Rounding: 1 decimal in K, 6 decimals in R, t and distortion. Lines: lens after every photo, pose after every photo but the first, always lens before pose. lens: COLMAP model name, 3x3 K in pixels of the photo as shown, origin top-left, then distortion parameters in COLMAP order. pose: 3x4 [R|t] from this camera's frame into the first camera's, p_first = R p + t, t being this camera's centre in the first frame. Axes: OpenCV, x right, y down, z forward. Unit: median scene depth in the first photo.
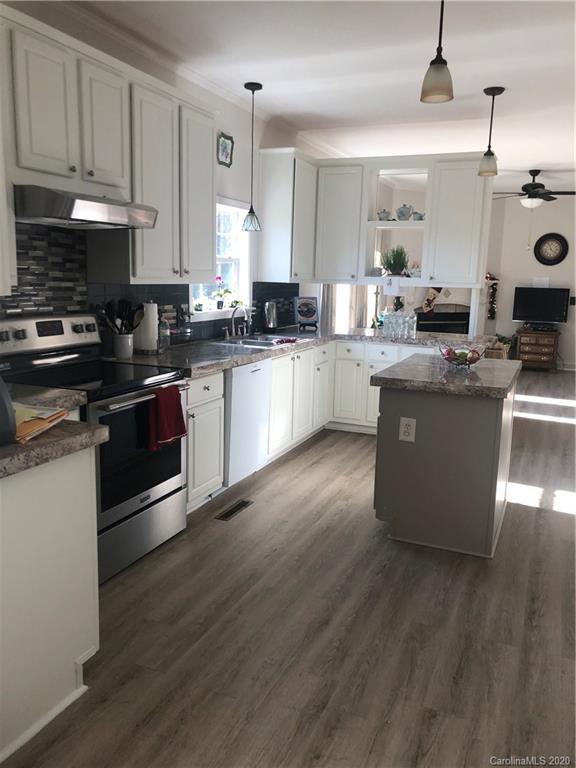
lens RADIAL K [[615.6, 0, 291.2], [0, 615.6, 387.0], [0, 0, 1]] dist [0.075970, -0.125841]
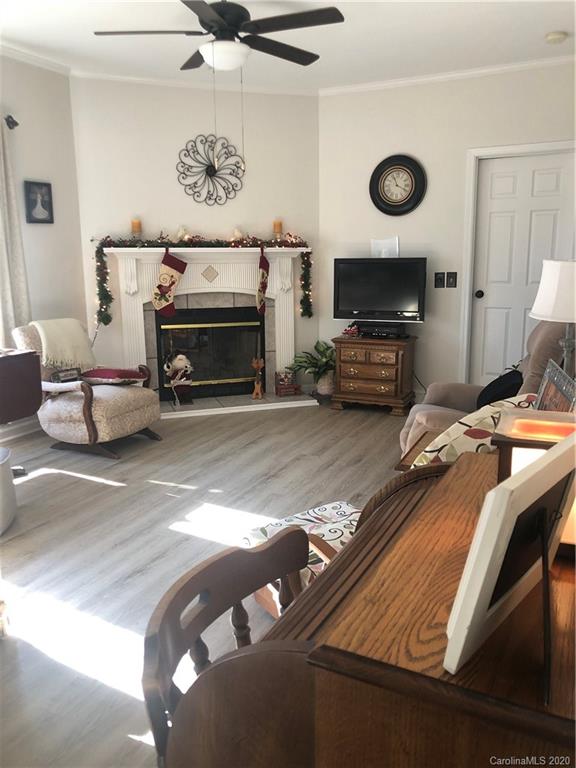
lens RADIAL K [[615.6, 0, 291.2], [0, 615.6, 387.0], [0, 0, 1]] dist [0.075970, -0.125841]
pose [[0.997690, -0.025184, -0.063090, 0.355588], [0.026679, 0.999380, 0.022969, -0.060466], [0.062472, -0.024599, 0.997744, 0.449262]]
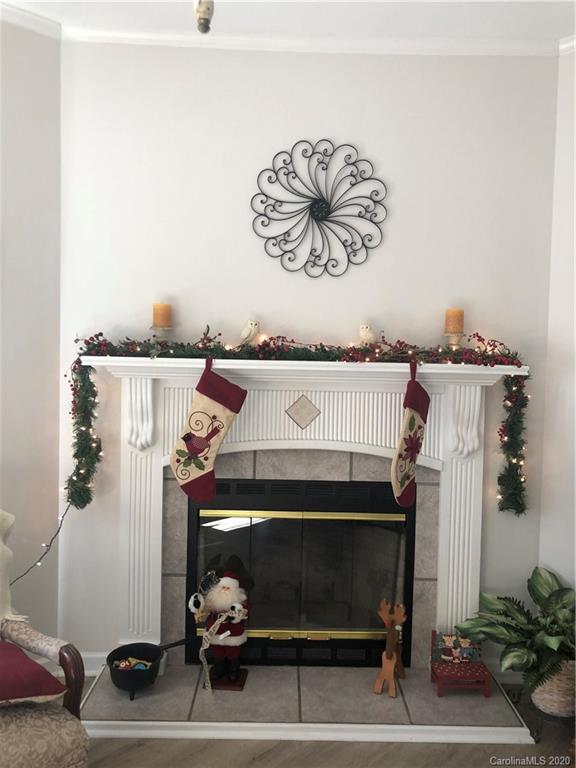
lens RADIAL K [[615.6, 0, 291.2], [0, 615.6, 387.0], [0, 0, 1]] dist [0.075970, -0.125841]
pose [[0.931355, 0.012163, -0.363910, 0.343338], [-0.062874, 0.989801, -0.127831, -0.127220], [0.358644, 0.141937, 0.922620, 0.748131]]
